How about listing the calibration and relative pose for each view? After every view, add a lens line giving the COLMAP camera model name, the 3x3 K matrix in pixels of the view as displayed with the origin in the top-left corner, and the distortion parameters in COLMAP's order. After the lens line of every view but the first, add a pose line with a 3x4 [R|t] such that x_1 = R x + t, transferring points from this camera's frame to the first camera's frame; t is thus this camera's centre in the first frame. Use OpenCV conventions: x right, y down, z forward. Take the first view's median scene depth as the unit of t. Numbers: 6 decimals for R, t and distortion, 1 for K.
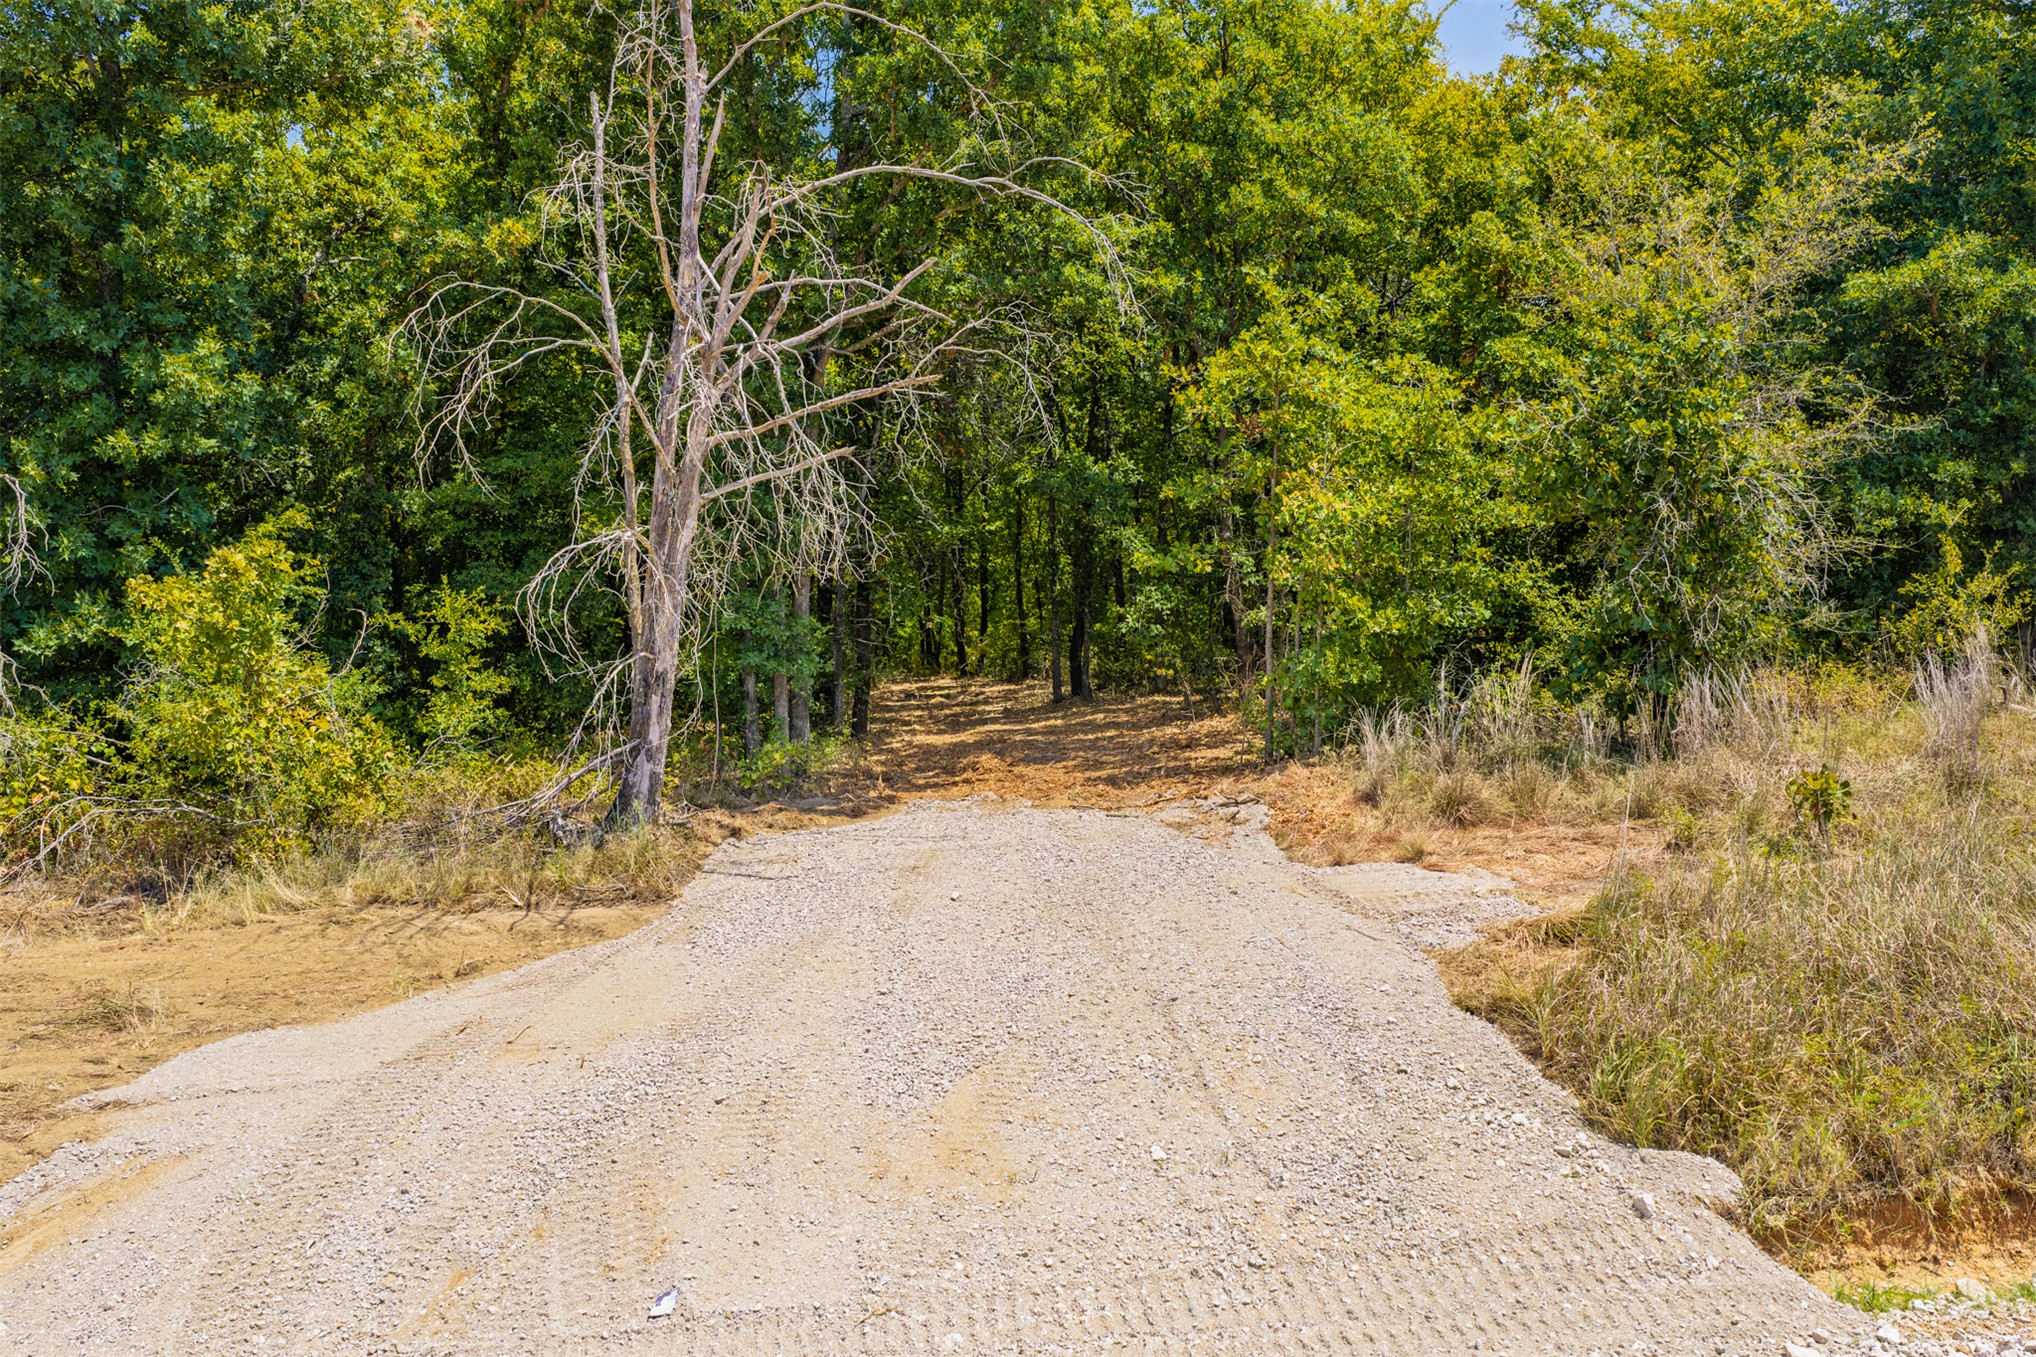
lens RADIAL K [[1721.3, 0, 1017.8], [0, 1721.3, 677.0], [0, 0, 1]] dist [0.017653, -0.023715]
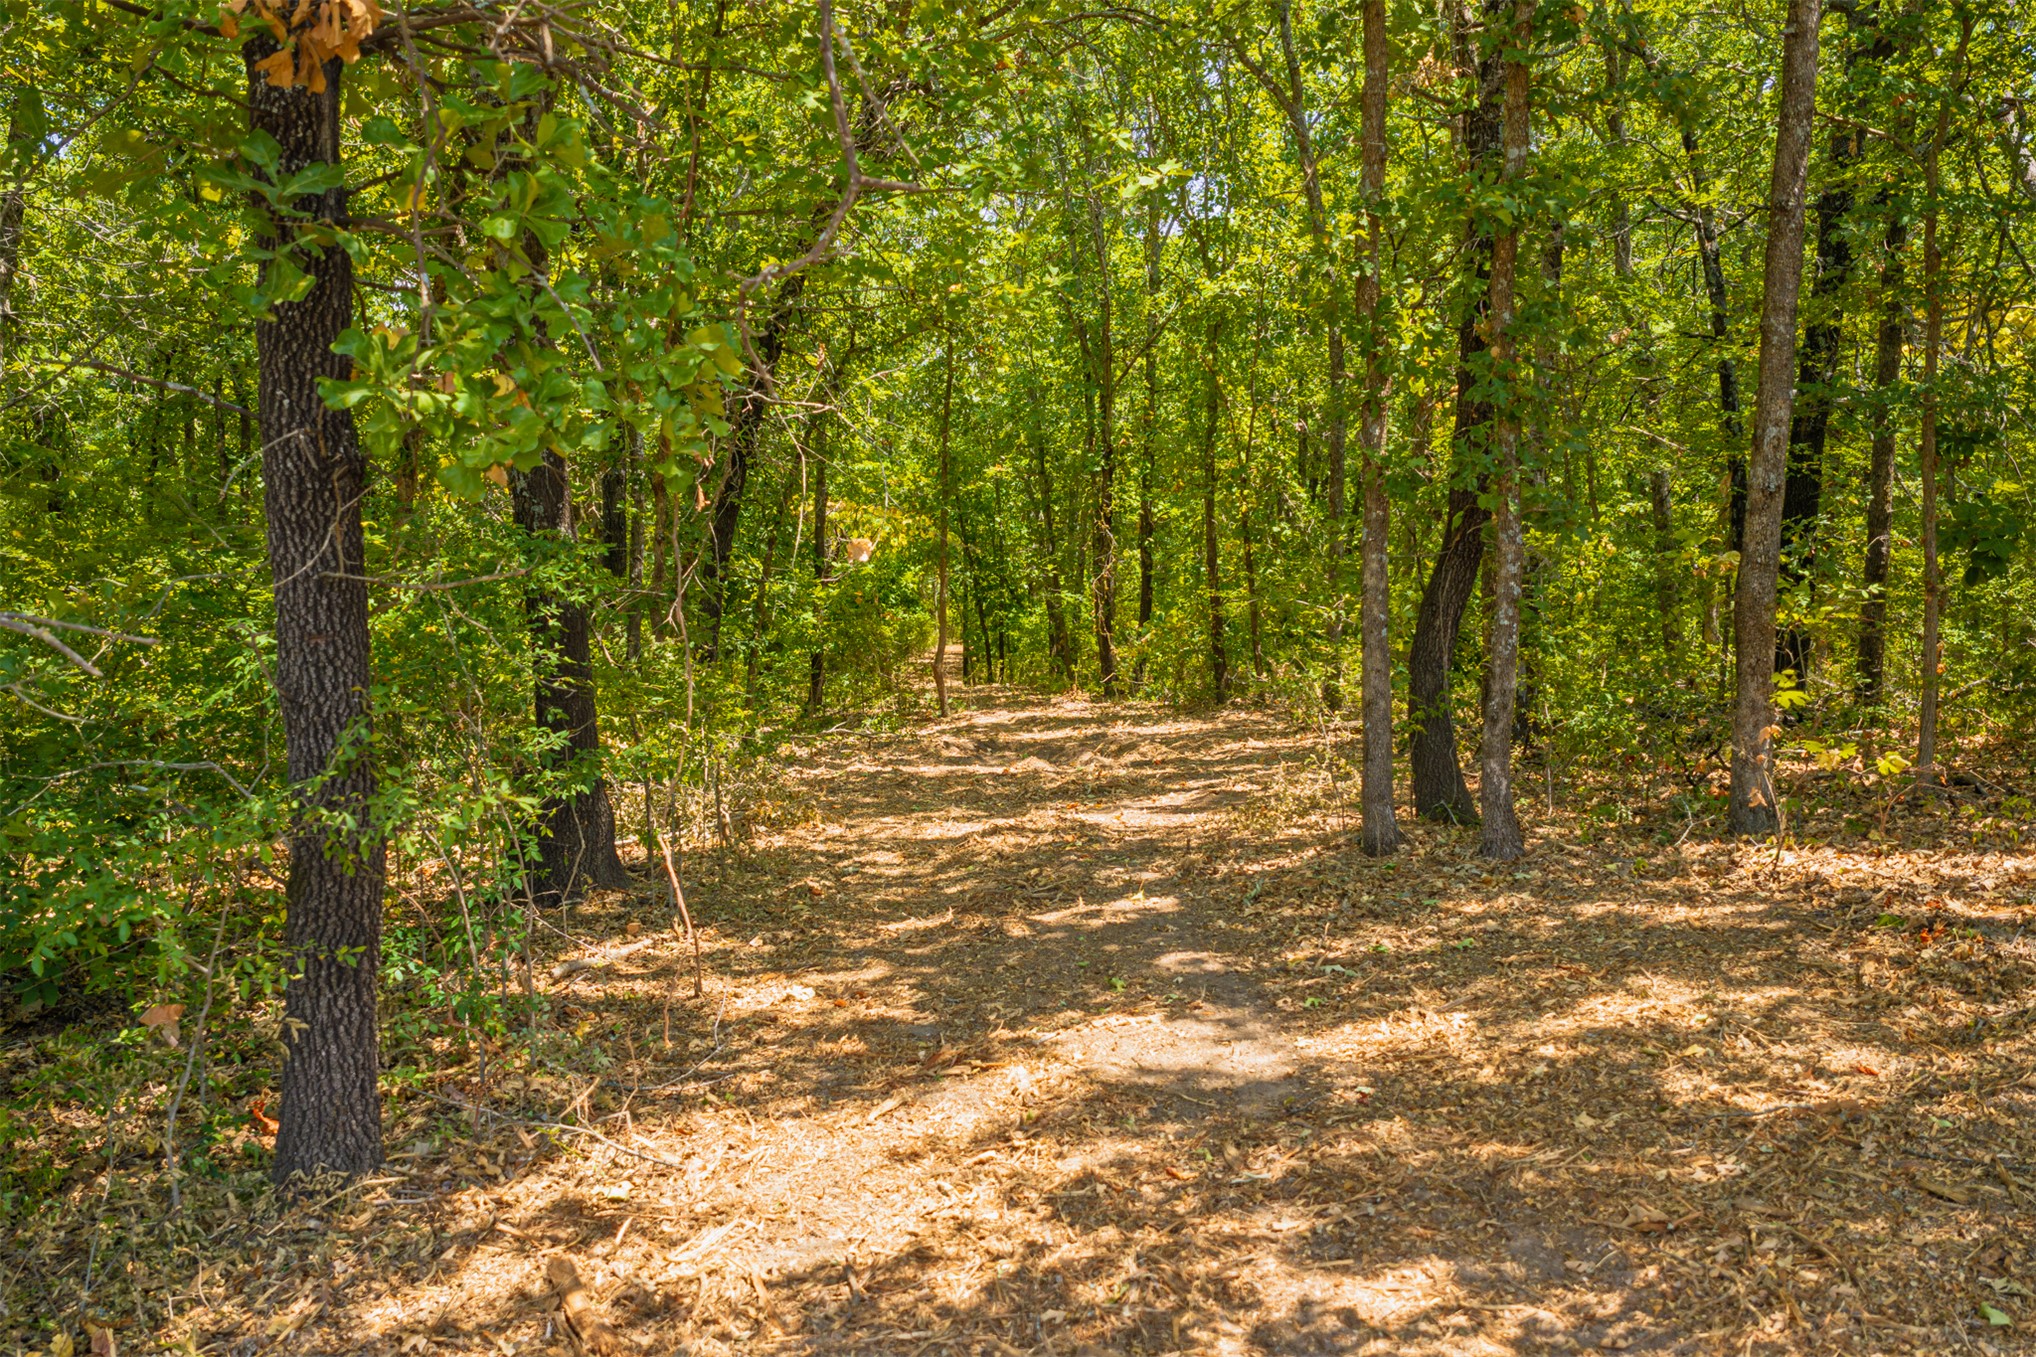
lens RADIAL K [[1721.3, 0, 1018.2], [0, 1721.3, 676.8], [0, 0, 1]] dist [0.017653, -0.023715]
pose [[0.994821, 0.009808, -0.101169, -0.003824], [-0.009884, 0.999951, -0.000257, -0.006822], [0.101162, 0.001256, 0.994869, 0.444635]]
